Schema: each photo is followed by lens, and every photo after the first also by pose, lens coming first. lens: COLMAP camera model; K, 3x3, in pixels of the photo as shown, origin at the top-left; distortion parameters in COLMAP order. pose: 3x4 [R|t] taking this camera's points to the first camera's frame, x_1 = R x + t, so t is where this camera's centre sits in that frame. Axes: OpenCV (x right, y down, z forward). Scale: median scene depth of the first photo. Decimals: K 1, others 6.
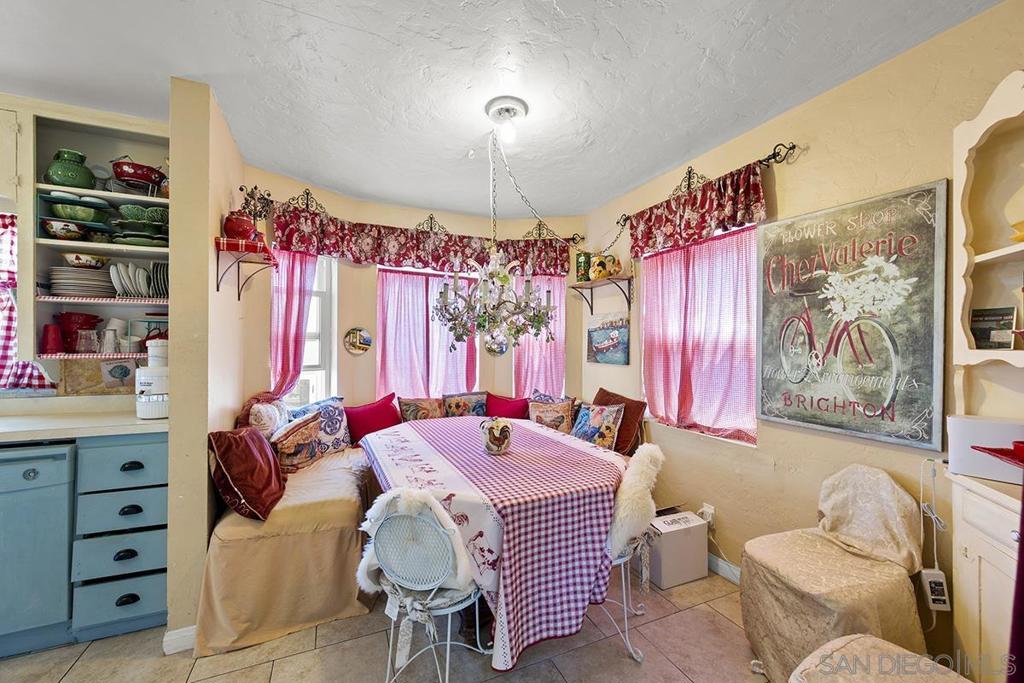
lens RADIAL K [[405.8, 0, 512.6], [0, 405.8, 341.4], [0, 0, 1]] dist [0.003027, 0.000091]
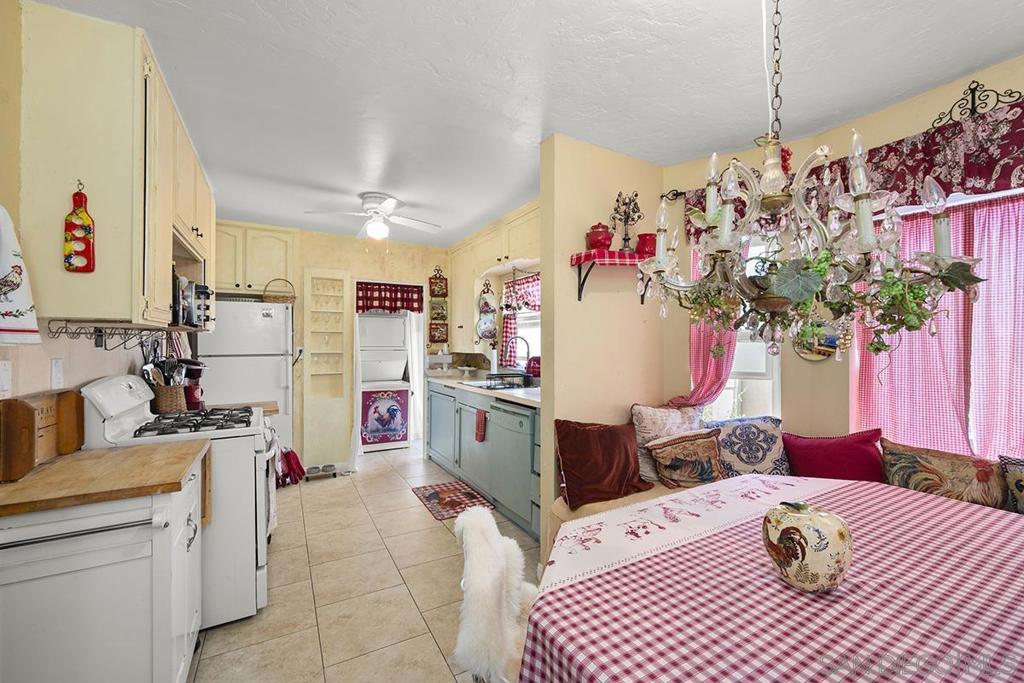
lens RADIAL K [[422.2, 0, 512.0], [0, 422.2, 341.5], [0, 0, 1]] dist [-0.000378, 0.000052]
pose [[0.086010, -0.010246, -0.996242, 0.441622], [0.005698, 0.999936, -0.009792, 0.005126], [0.996278, -0.004834, 0.086062, 0.678398]]
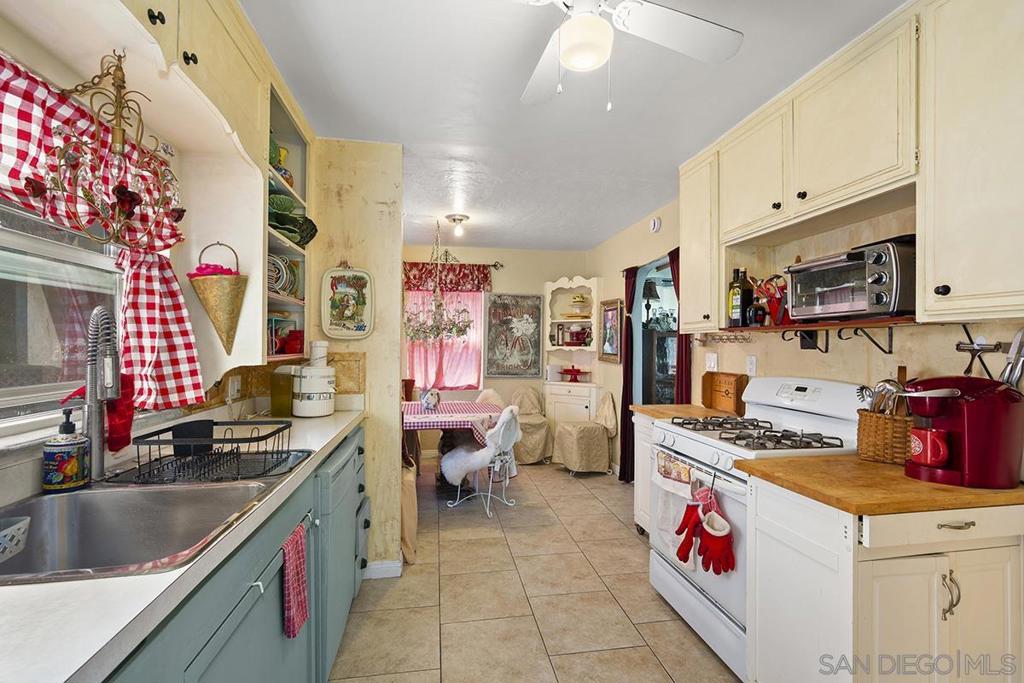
lens RADIAL K [[452.0, 0, 512.0], [0, 452.0, 341.5], [0, 0, 1]] dist [-0.000228, -0.000031]
pose [[0.244995, 0.005619, 0.969508, -1.877476], [-0.012287, 0.999921, -0.002690, -0.003923], [-0.969446, -0.011253, 0.245045, 0.243046]]
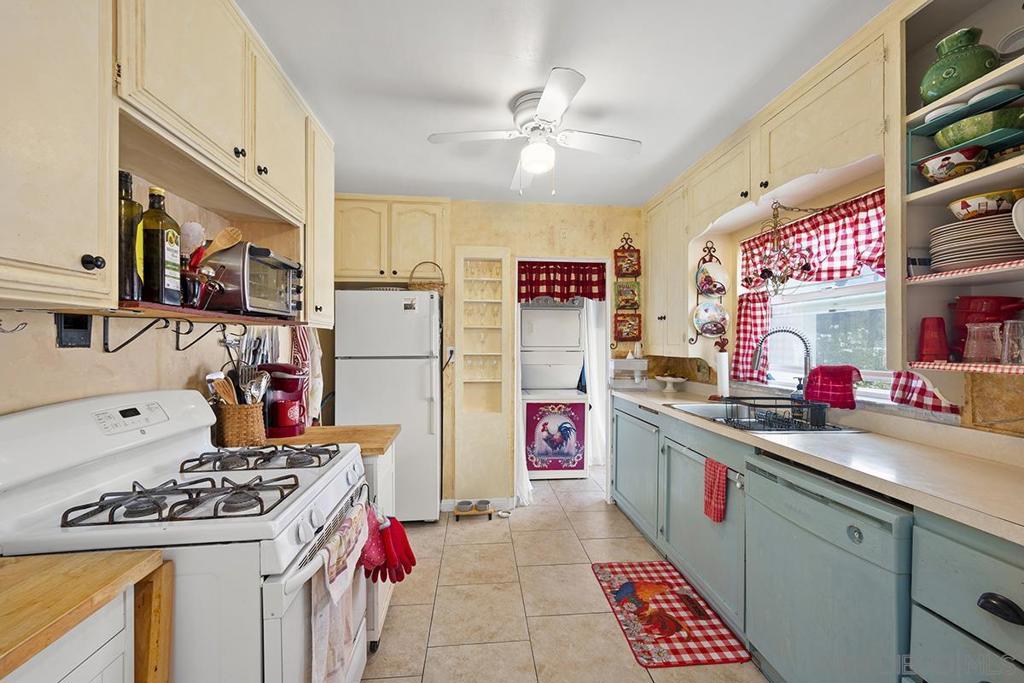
lens RADIAL K [[411.5, 0, 513.9], [0, 411.5, 344.5], [0, 0, 1]] dist [0.001052, 0.000238]
pose [[-0.316215, -0.002698, -0.948684, -0.275222], [0.003082, 0.999988, -0.003872, 0.003093], [0.948683, -0.004148, -0.316203, 0.558129]]
